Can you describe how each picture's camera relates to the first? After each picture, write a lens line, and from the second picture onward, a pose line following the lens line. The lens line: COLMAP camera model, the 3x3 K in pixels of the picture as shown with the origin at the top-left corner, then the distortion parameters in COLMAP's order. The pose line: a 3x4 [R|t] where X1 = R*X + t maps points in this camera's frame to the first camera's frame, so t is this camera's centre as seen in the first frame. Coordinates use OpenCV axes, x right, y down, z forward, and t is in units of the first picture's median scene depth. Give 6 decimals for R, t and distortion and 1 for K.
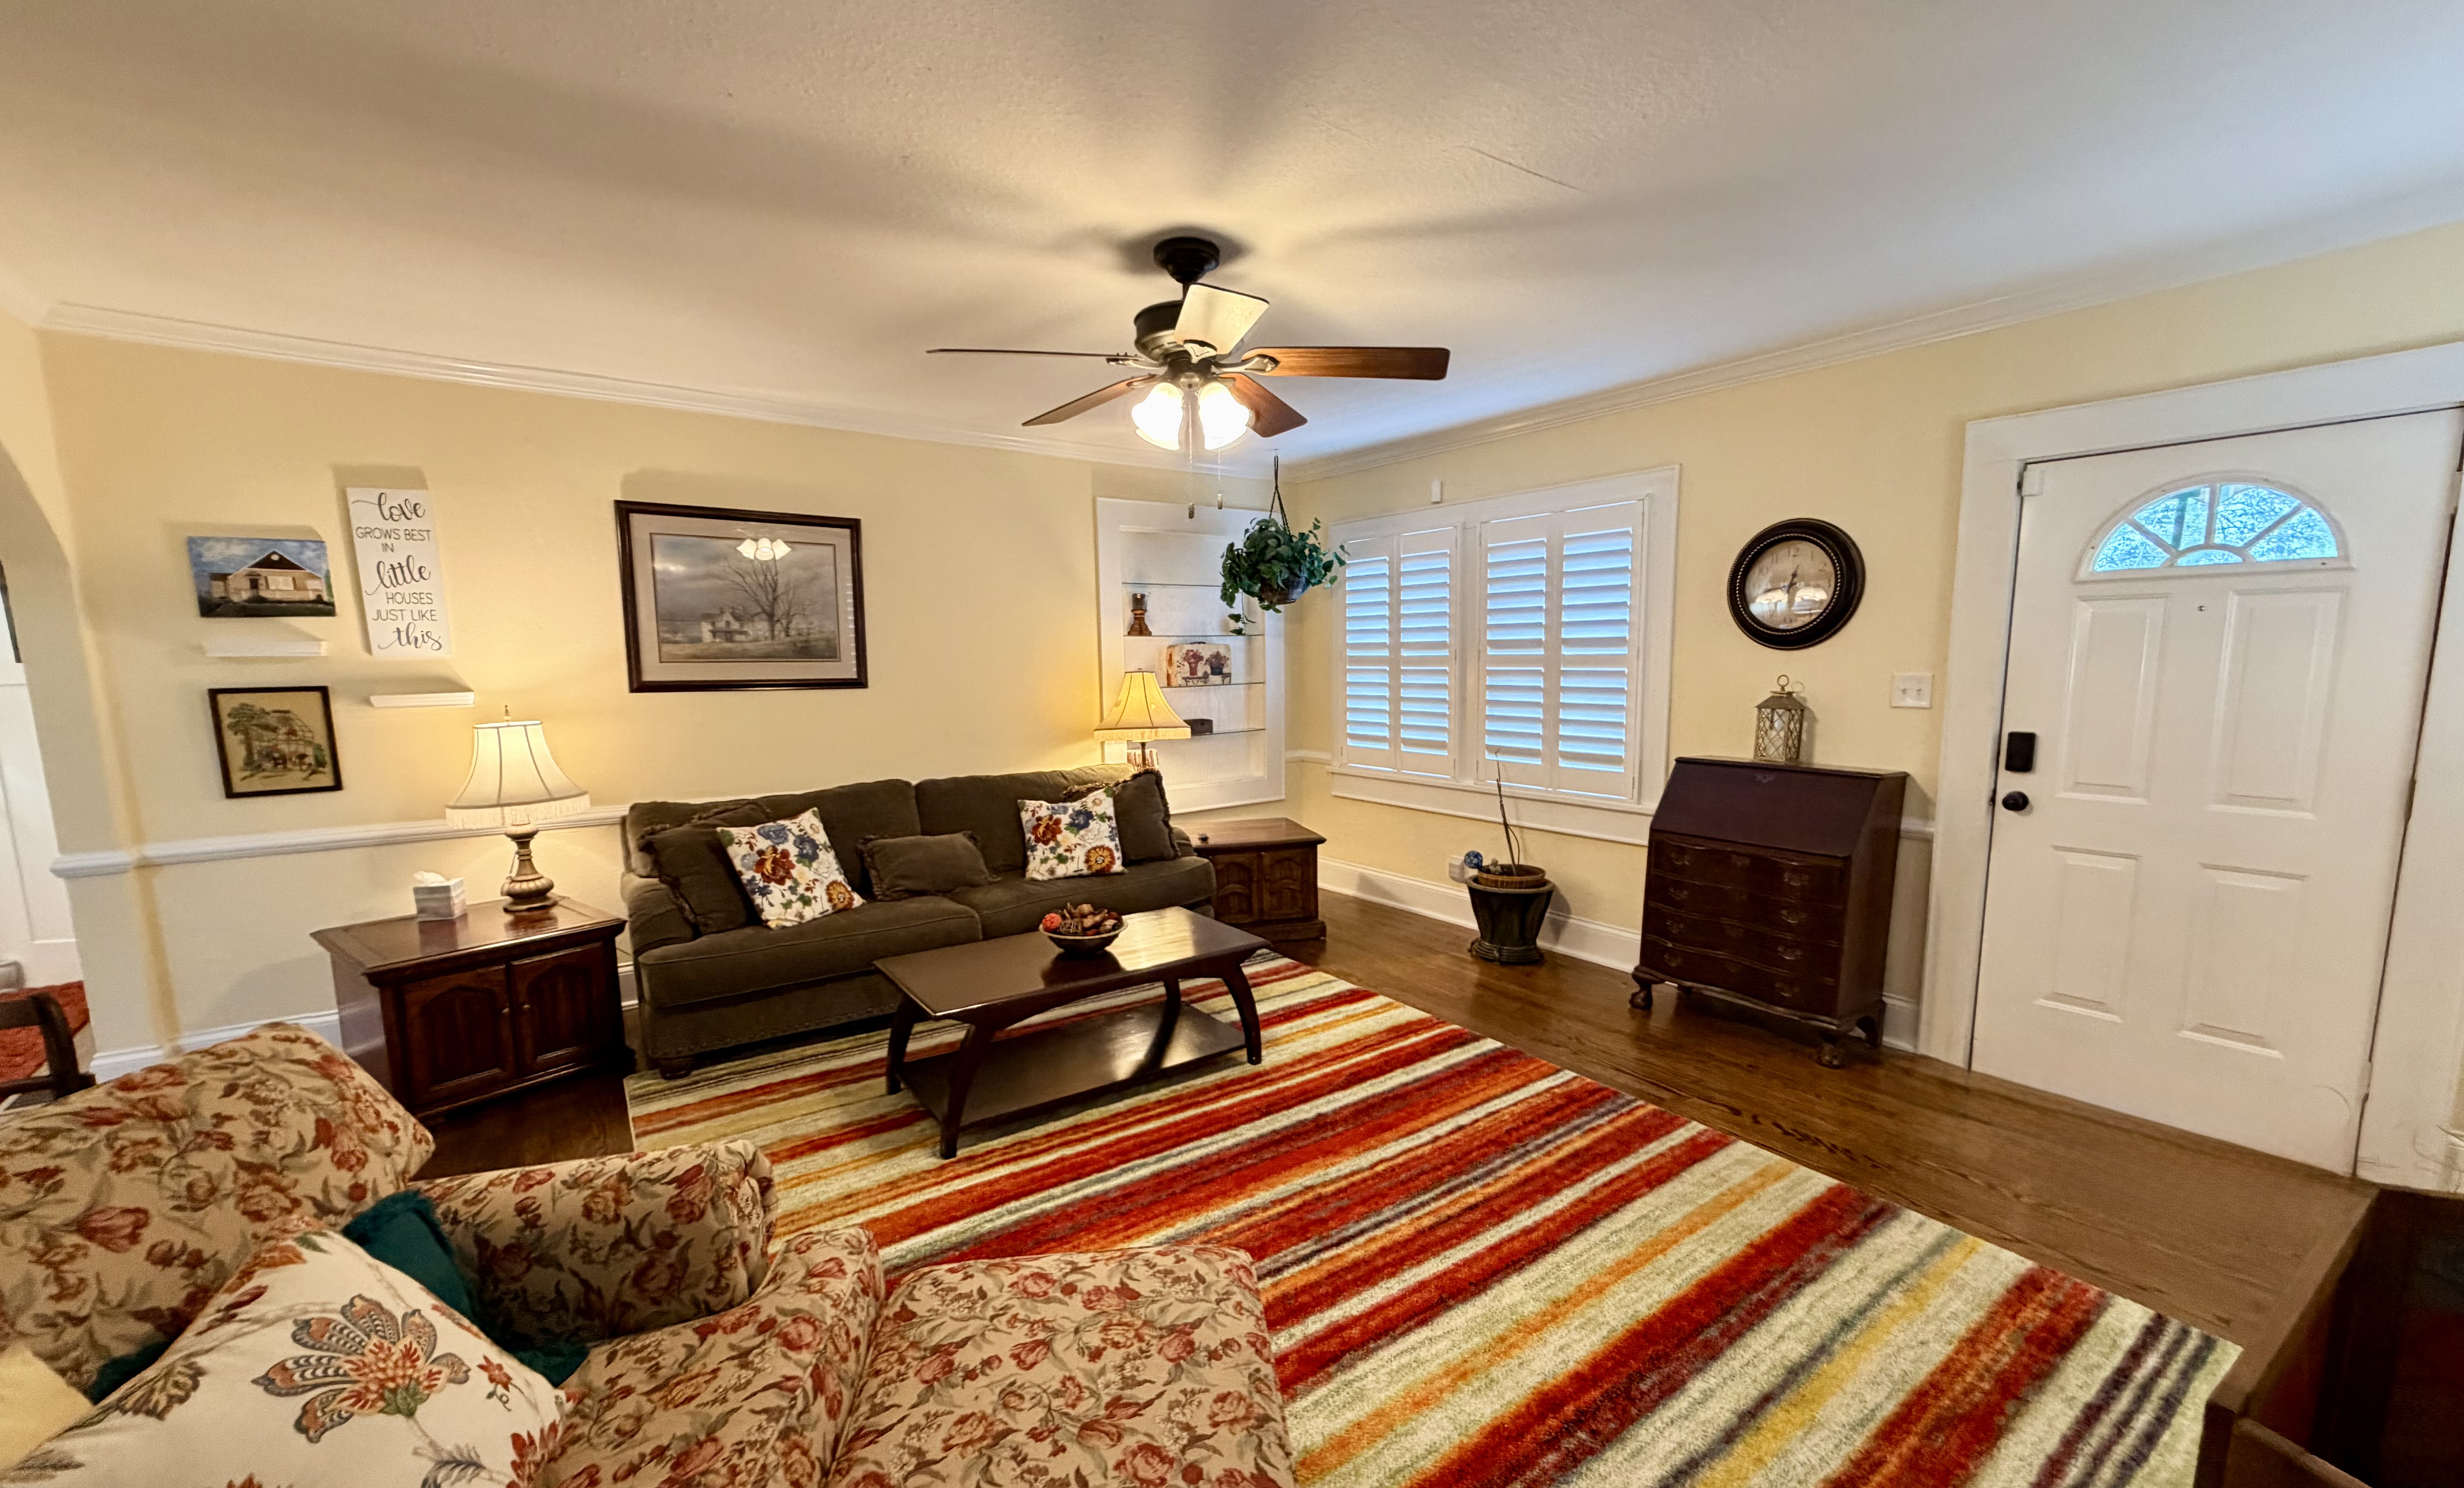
lens RADIAL K [[973.9, 0, 1215.6], [0, 973.9, 788.9], [0, 0, 1]] dist [0.001265, 0.000125]
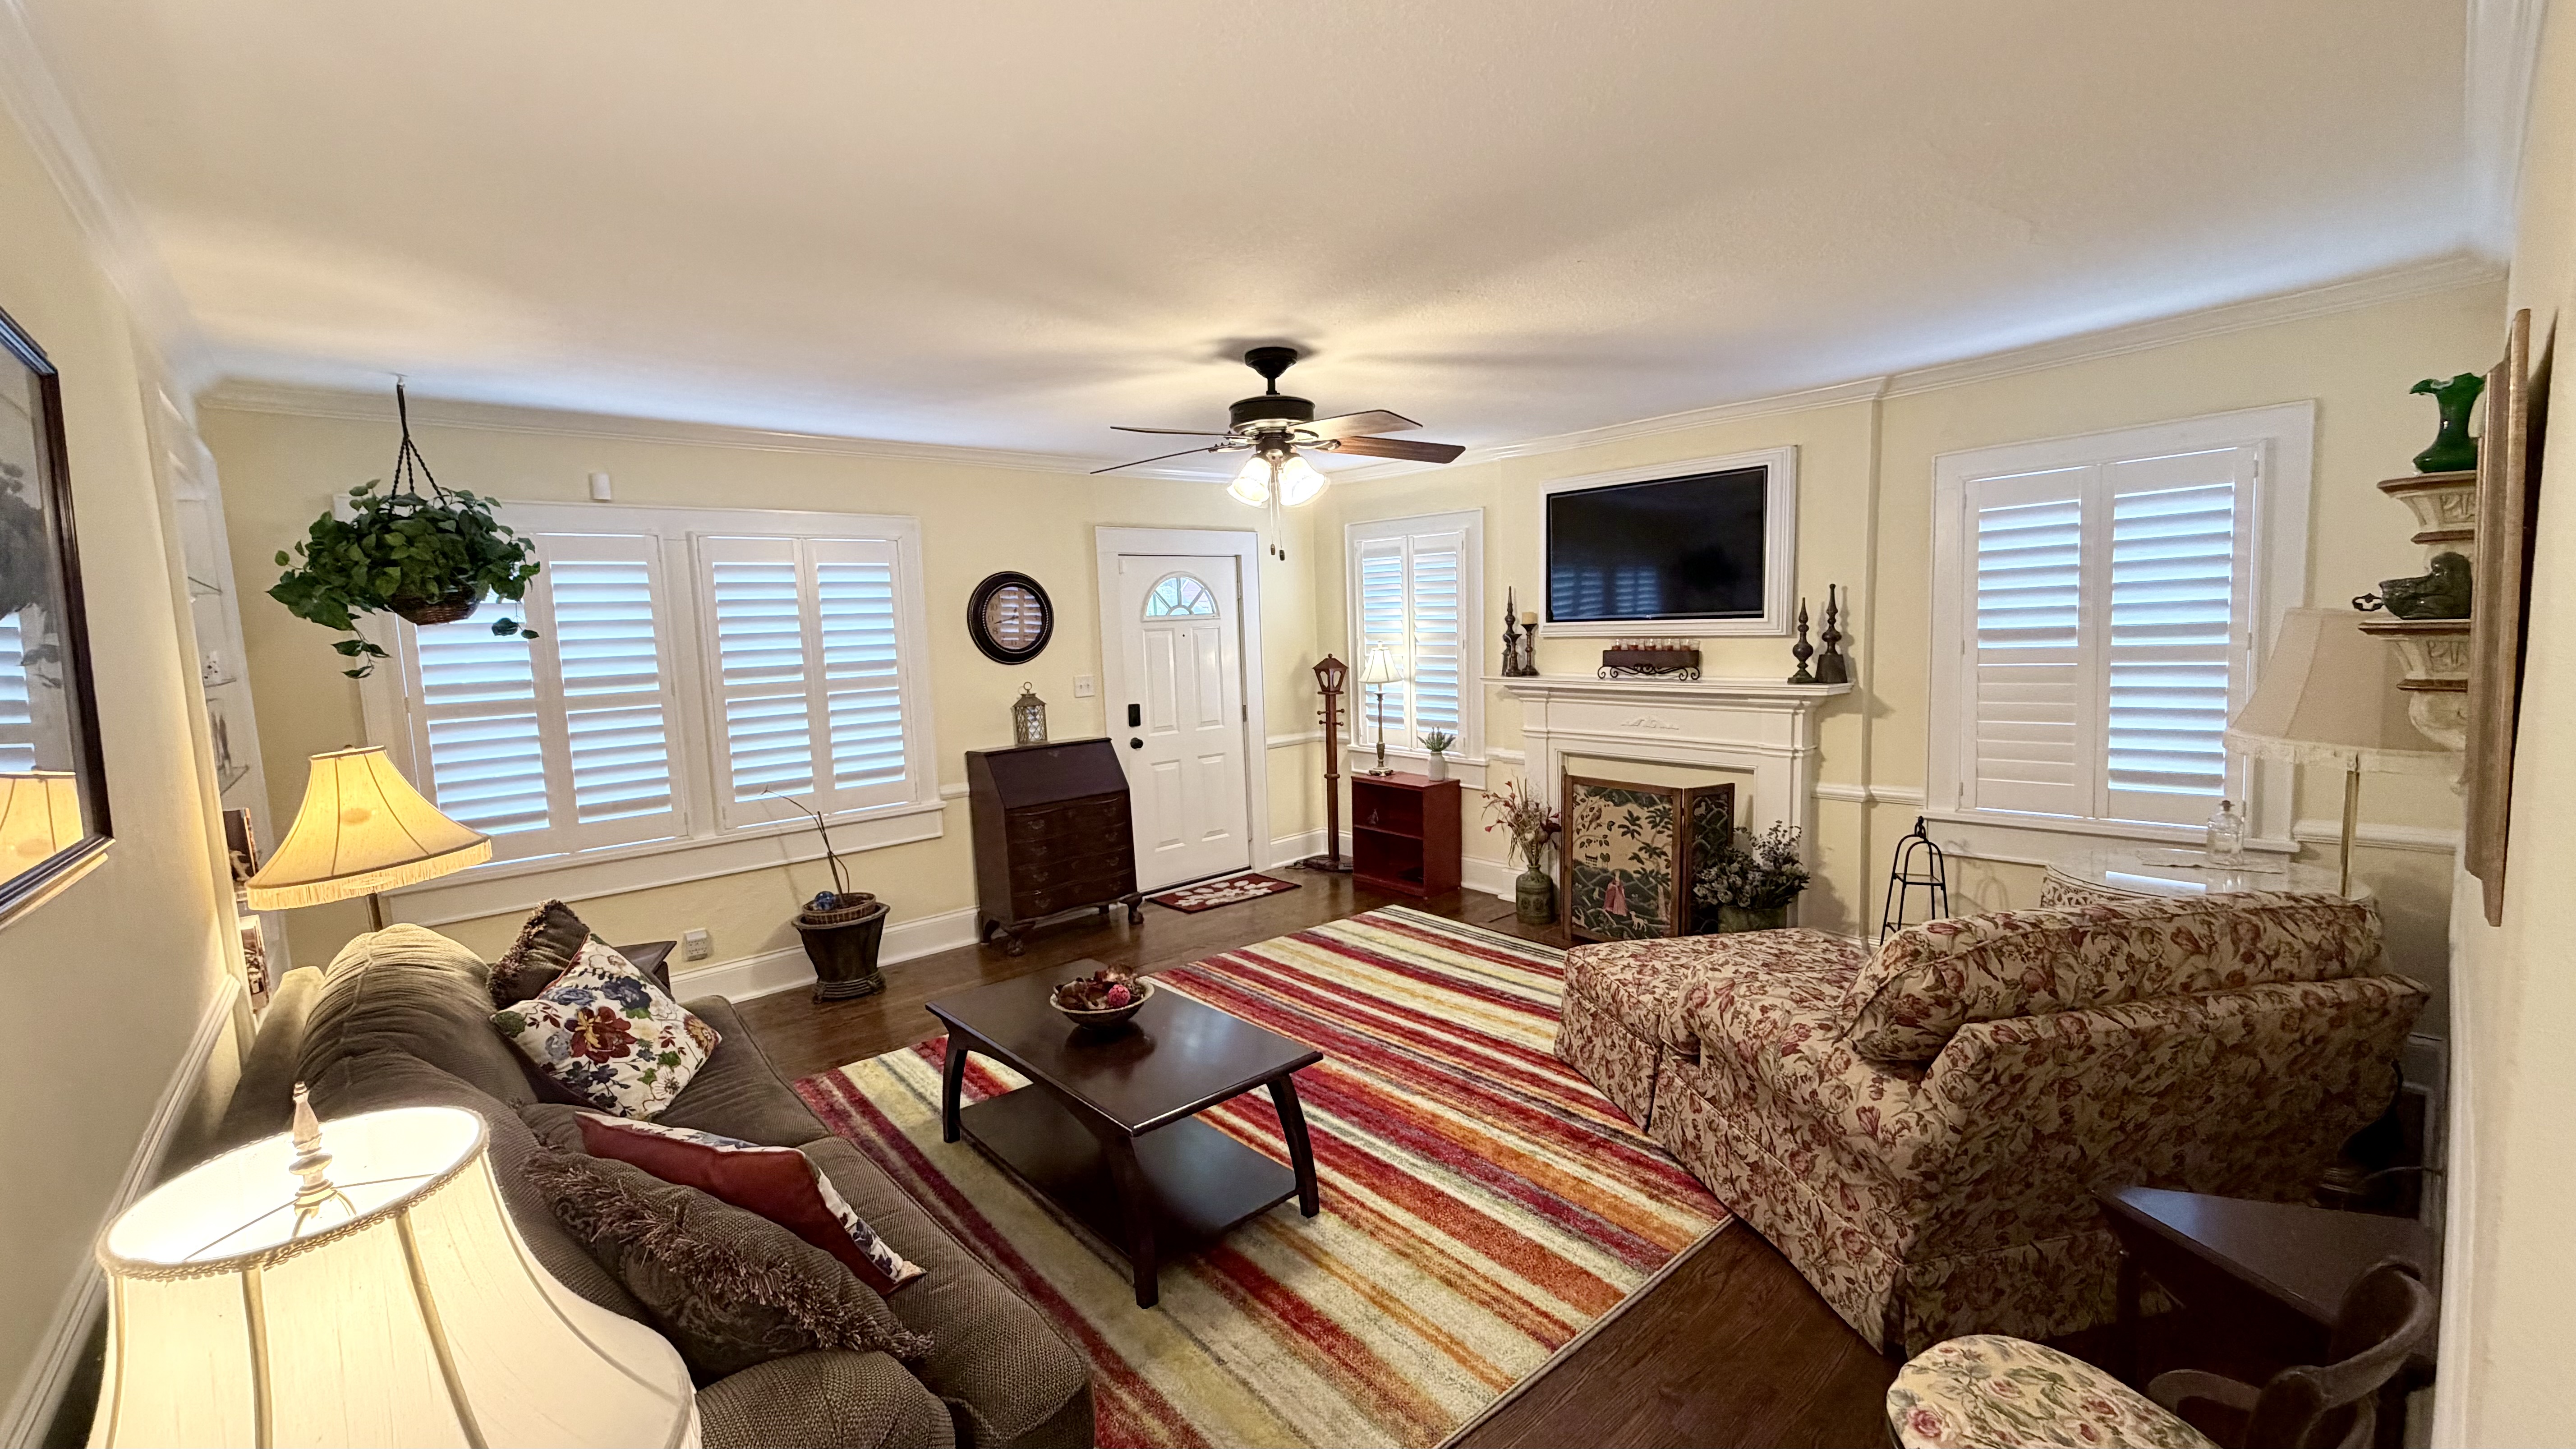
lens RADIAL K [[1022.3, 0, 1280.5], [0, 1022.3, 725.5], [0, 0, 1]] dist [-0.000556, -0.000006]
pose [[-0.099647, -0.081556, 0.991675, -1.036500], [0.181206, 0.978482, 0.098680, -0.152923], [-0.978384, 0.189531, -0.082725, 0.884922]]
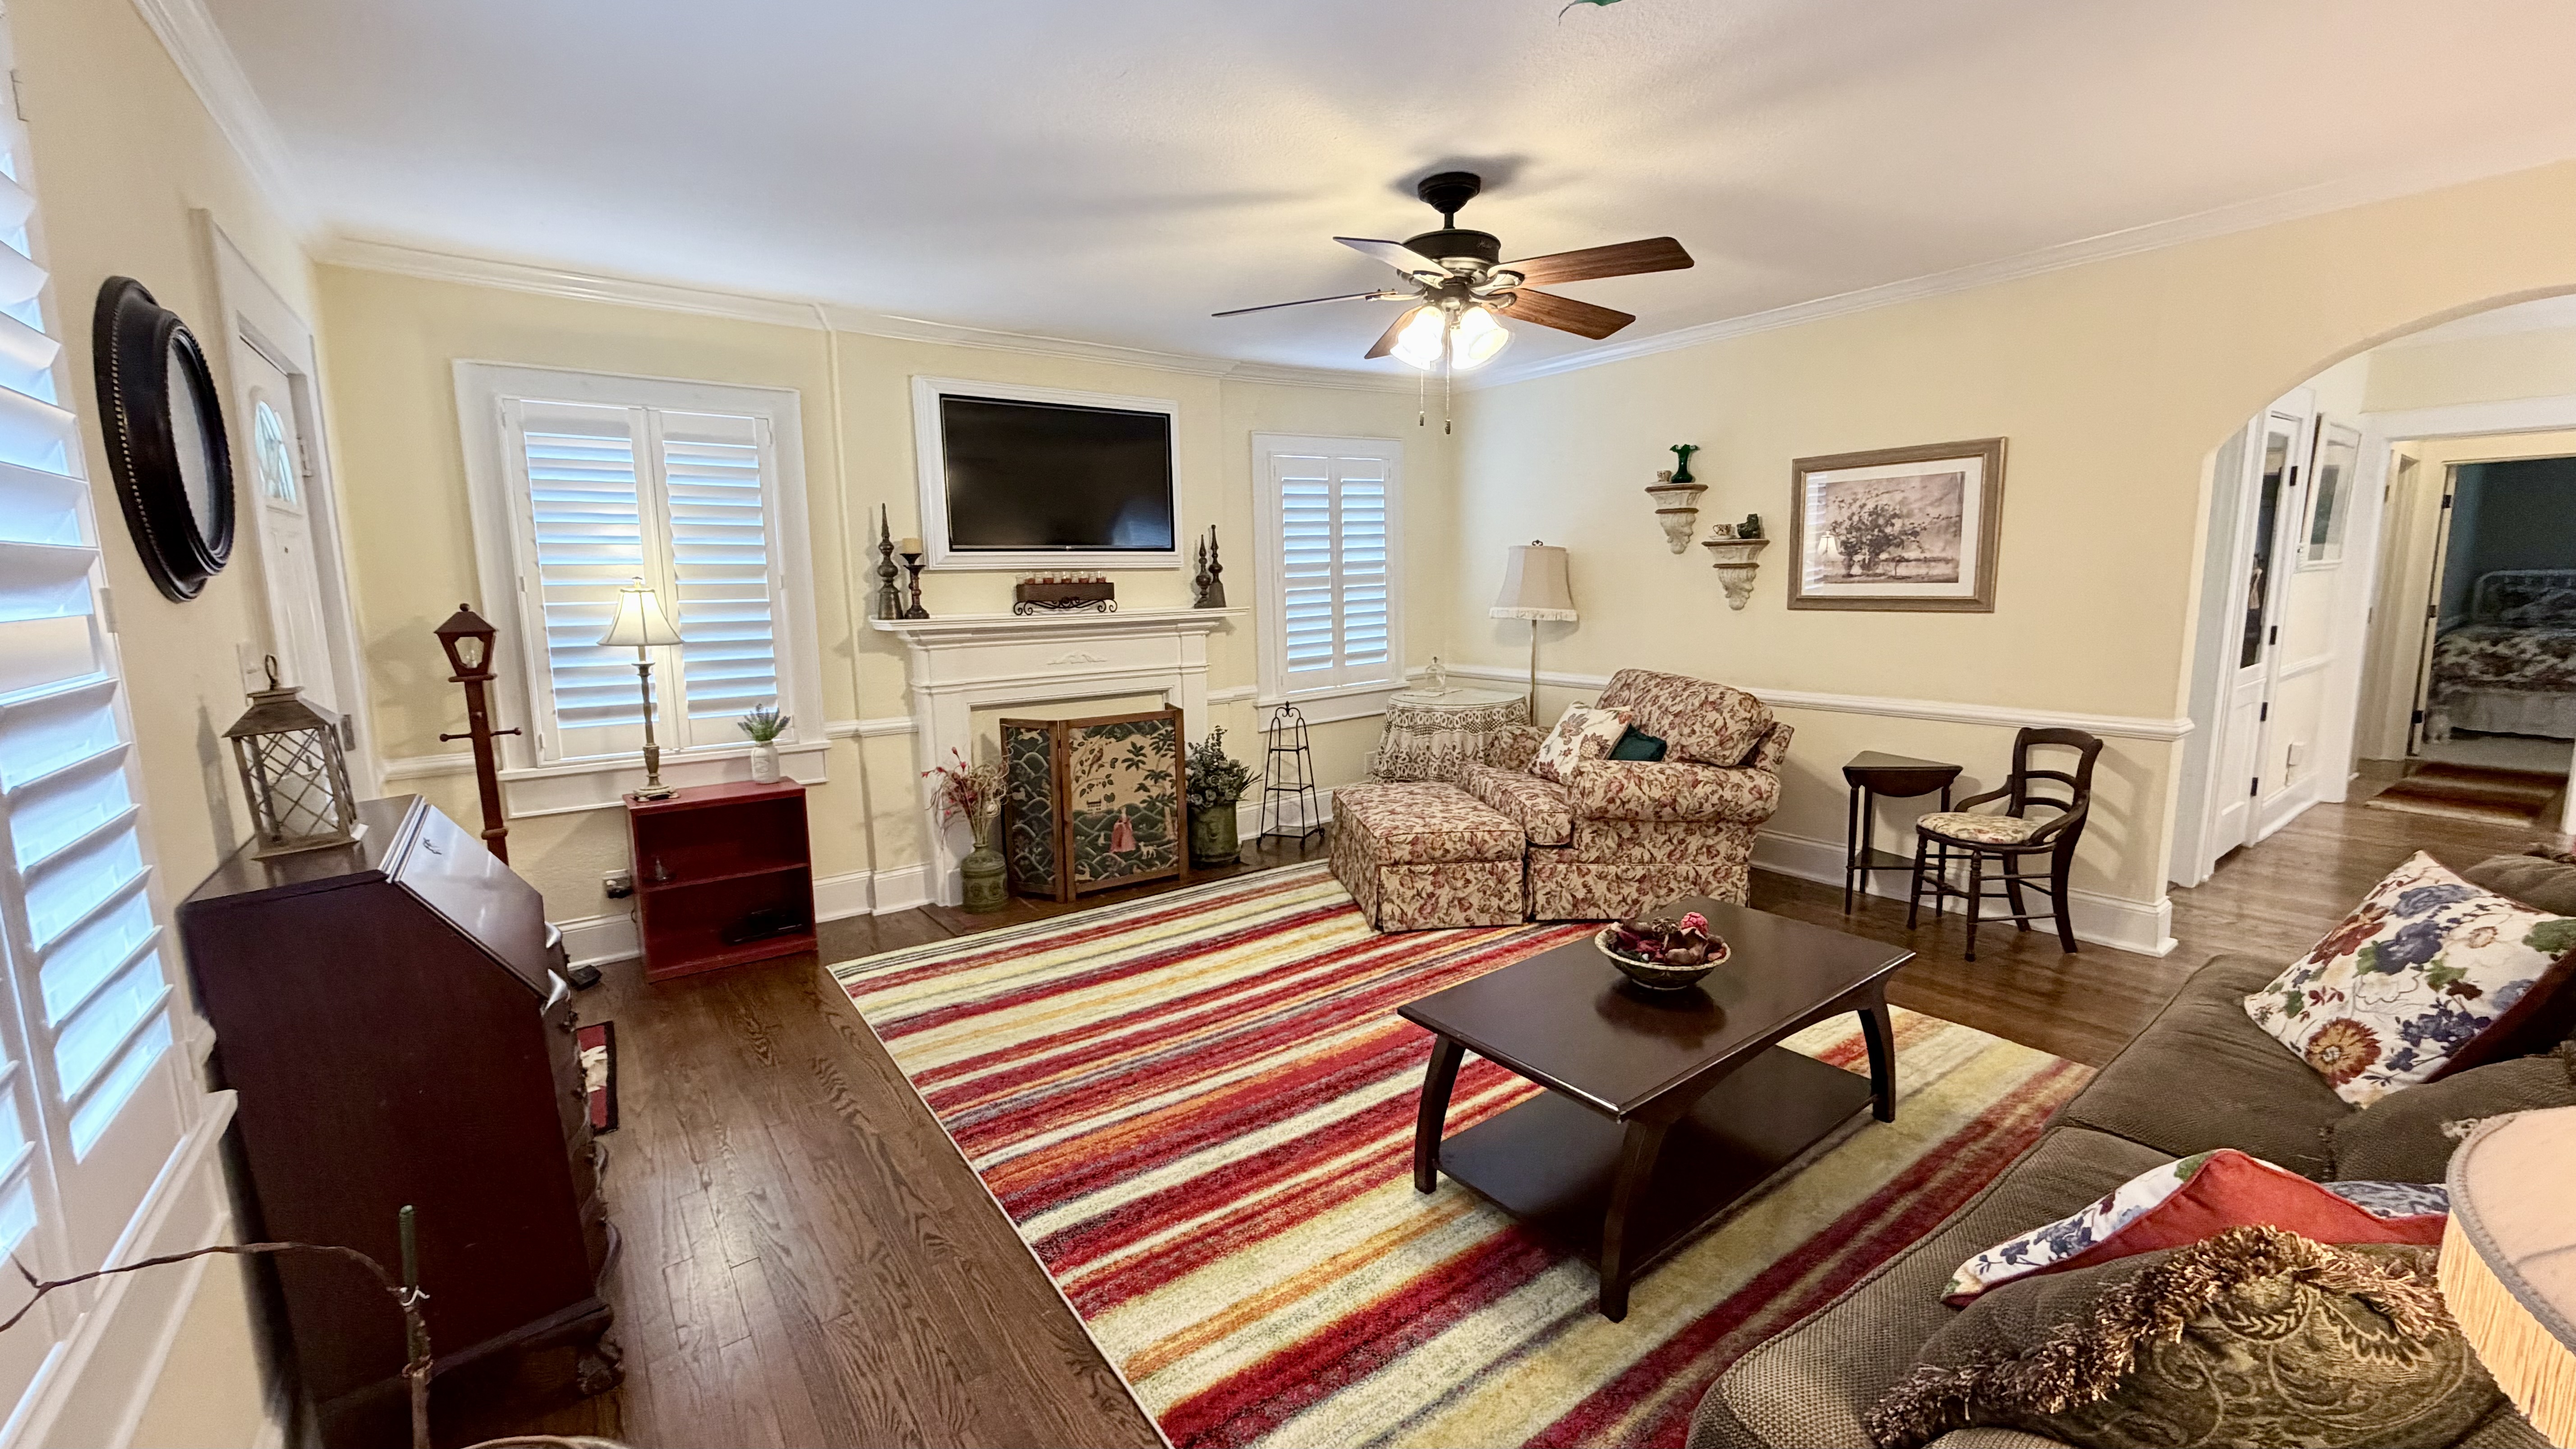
lens RADIAL K [[1022.3, 0, 1280.5], [0, 1022.3, 725.5], [0, 0, 1]] dist [-0.000556, -0.000006]
pose [[-0.999274, 0.037782, -0.004831, 0.135873], [0.034734, 0.955939, 0.291503, -0.234575], [0.015632, 0.291124, -0.956558, 1.666492]]
